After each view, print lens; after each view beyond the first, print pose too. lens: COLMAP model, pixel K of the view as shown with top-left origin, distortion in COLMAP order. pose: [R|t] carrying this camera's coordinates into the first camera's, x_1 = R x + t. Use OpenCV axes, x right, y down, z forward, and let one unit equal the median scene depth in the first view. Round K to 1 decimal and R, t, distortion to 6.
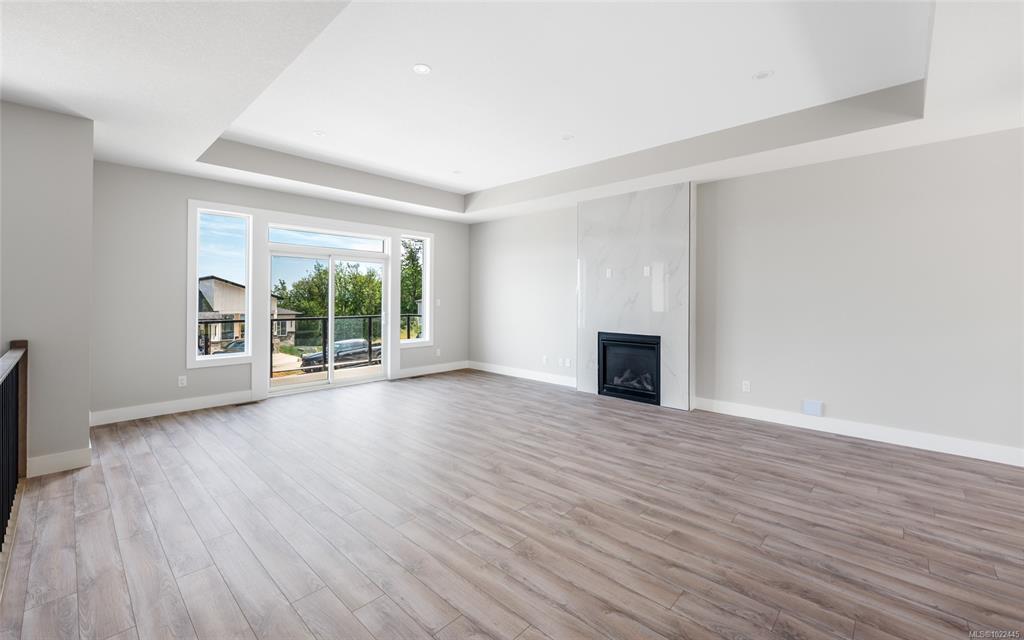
lens RADIAL K [[420.2, 0, 504.3], [0, 420.2, 307.3], [0, 0, 1]] dist [0.000356, -0.000306]
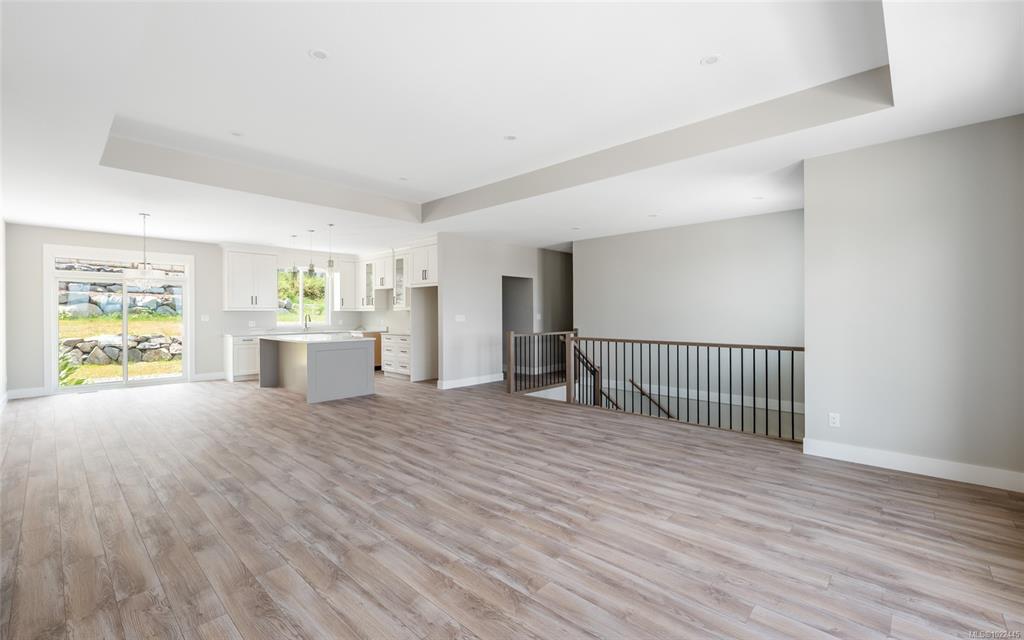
lens RADIAL K [[424.5, 0, 516.5], [0, 424.5, 315.5], [0, 0, 1]] dist [0.000697, -0.000179]
pose [[-0.999425, -0.001914, -0.033861, -0.116461], [-0.002767, 0.999680, 0.025159, -0.022665], [0.033802, 0.025238, -0.999110, 1.576613]]
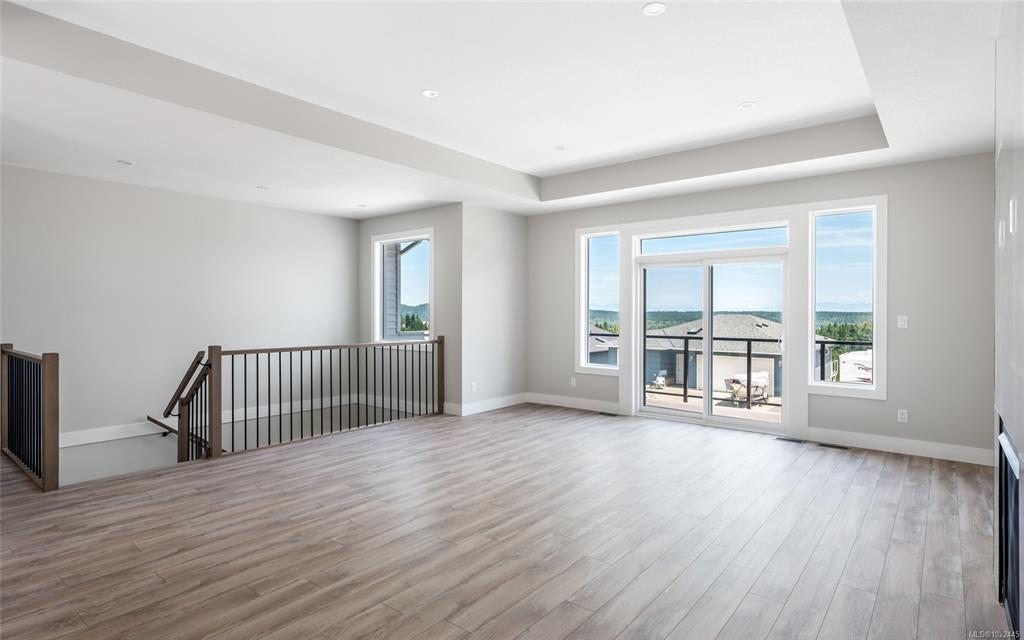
lens RADIAL K [[532.6, 0, 499.5], [0, 532.6, 313.7], [0, 0, 1]] dist [0.000006, 0.000637]
pose [[0.072928, 0.000407, -0.997337, 0.772916], [-0.026133, 0.999657, -0.001503, -0.010957], [0.996995, 0.026173, 0.072913, 0.727150]]
